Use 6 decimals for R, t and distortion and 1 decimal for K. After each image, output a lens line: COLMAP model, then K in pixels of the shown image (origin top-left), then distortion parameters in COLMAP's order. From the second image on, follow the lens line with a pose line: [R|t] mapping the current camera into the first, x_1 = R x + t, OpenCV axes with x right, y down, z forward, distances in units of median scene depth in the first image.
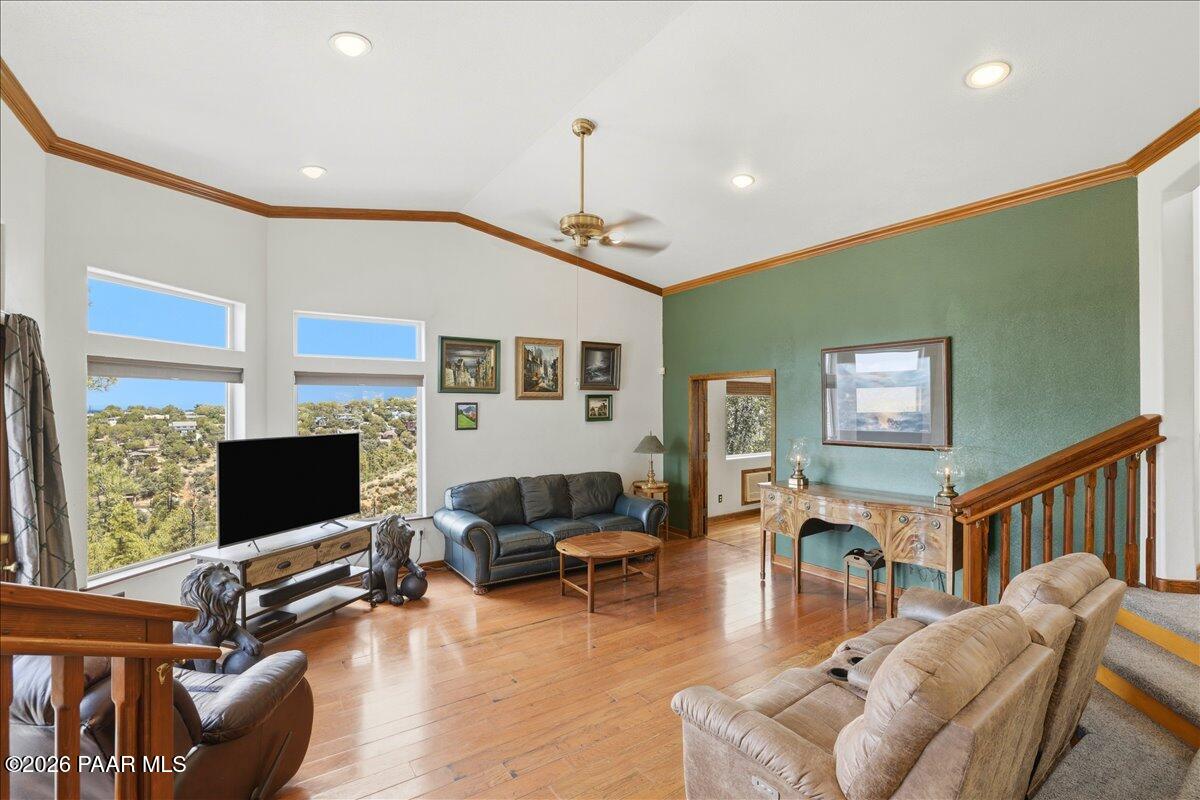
lens RADIAL K [[526.1, 0, 603.5], [0, 526.1, 404.4], [0, 0, 1]] dist [-0.013409, 0.000706]
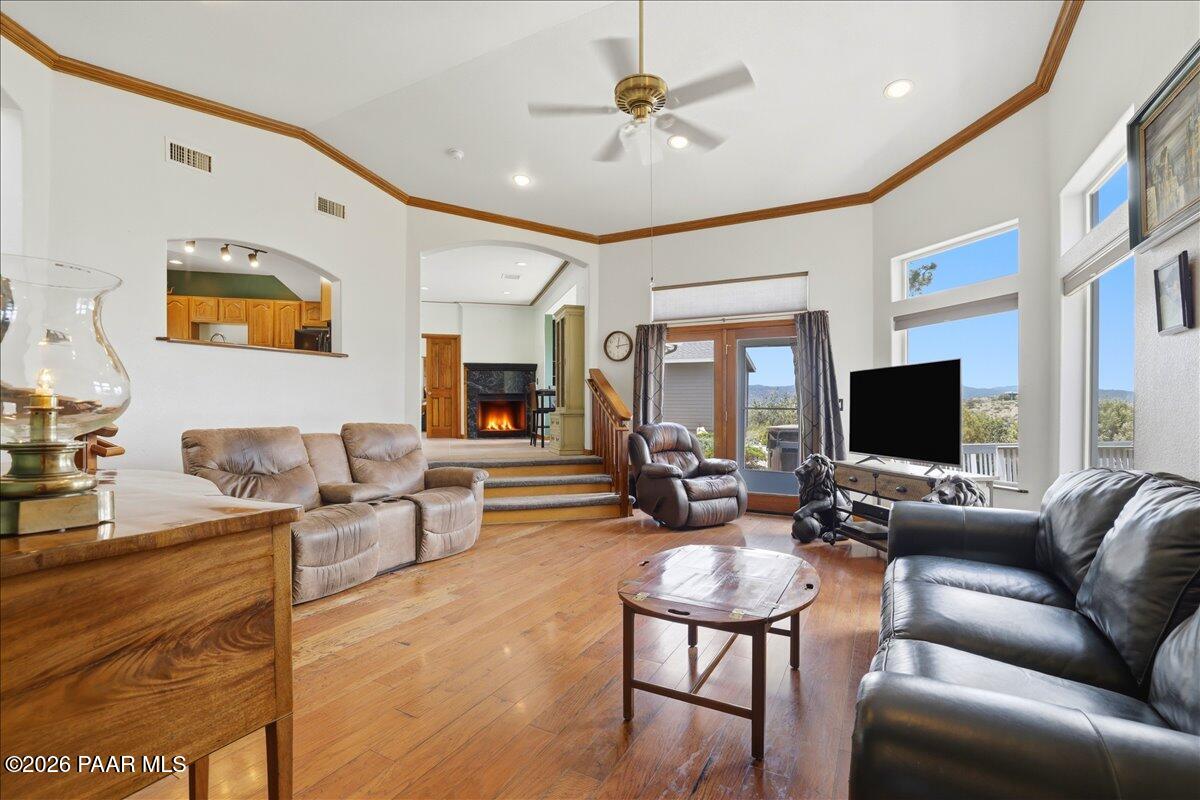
lens RADIAL K [[526.1, 0, 603.5], [0, 526.1, 404.4], [0, 0, 1]] dist [-0.013409, 0.000706]
pose [[-0.875235, -0.004764, -0.483674, 0.252288], [0.002443, 0.999895, -0.014268, 0.096197], [0.483692, -0.013669, -0.875132, 1.043482]]
